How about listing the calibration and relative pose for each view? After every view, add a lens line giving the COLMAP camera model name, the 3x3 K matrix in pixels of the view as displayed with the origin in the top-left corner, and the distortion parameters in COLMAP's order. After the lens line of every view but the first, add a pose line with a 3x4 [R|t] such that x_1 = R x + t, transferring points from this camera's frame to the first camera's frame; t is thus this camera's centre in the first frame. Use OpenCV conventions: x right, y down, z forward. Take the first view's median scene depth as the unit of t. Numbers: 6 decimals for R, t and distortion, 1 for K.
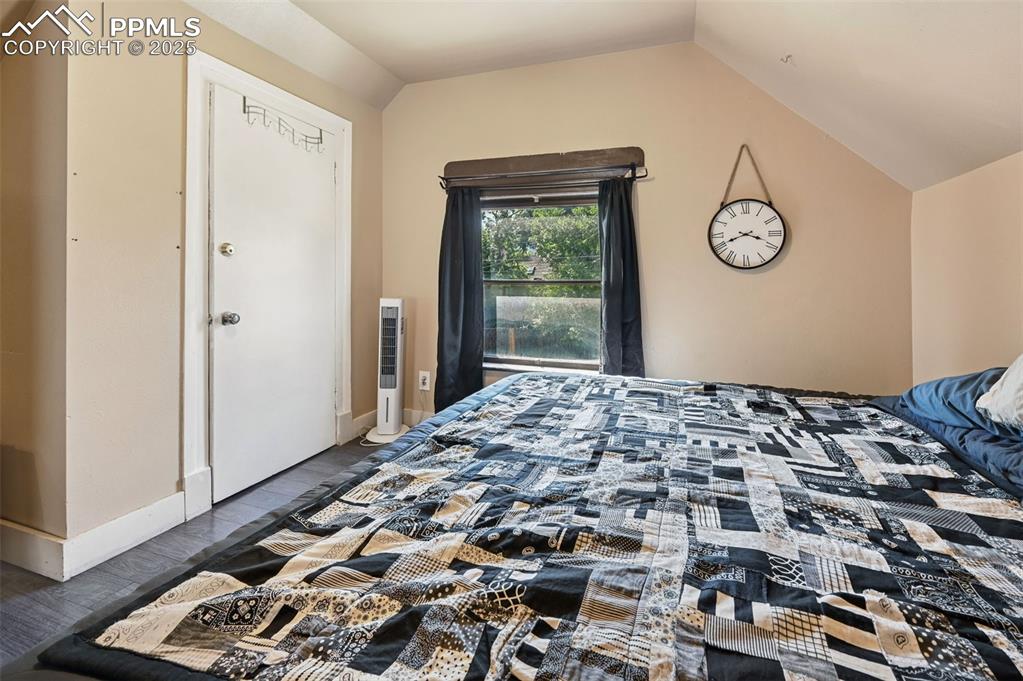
lens RADIAL K [[417.0, 0, 507.7], [0, 417.0, 287.9], [0, 0, 1]] dist [-0.002068, 0.000292]
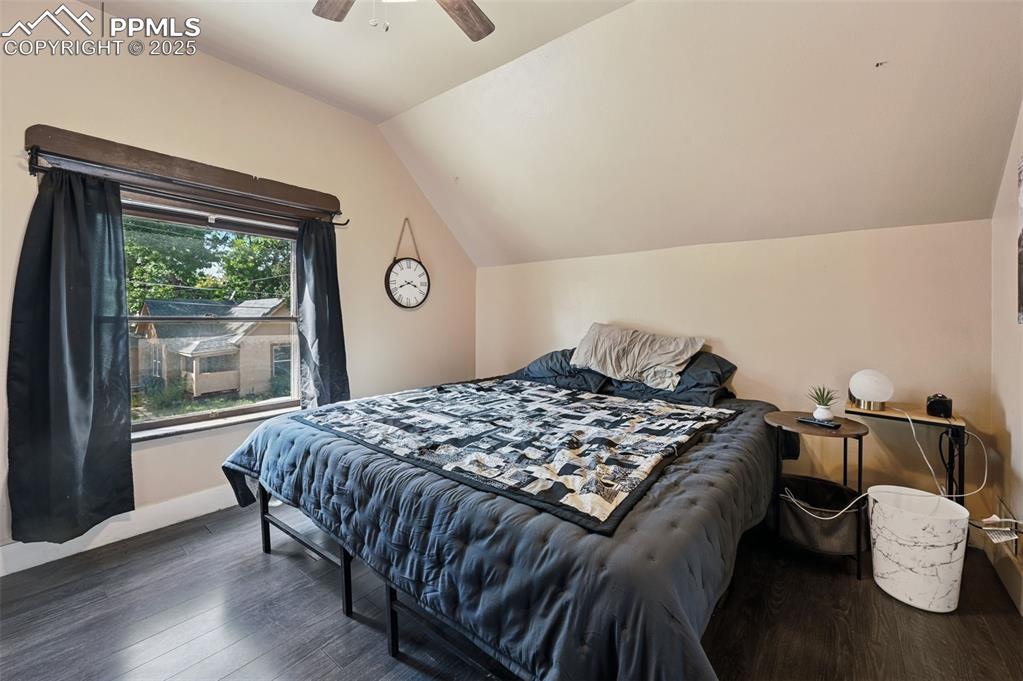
lens RADIAL K [[417.0, 0, 531.1], [0, 417.0, 324.3], [0, 0, 1]] dist [-0.002068, 0.000292]
pose [[0.330618, -0.022510, 0.943496, -0.612818], [0.016358, 0.999702, 0.018119, -0.009139], [-0.943623, 0.009443, 0.330887, 0.151983]]
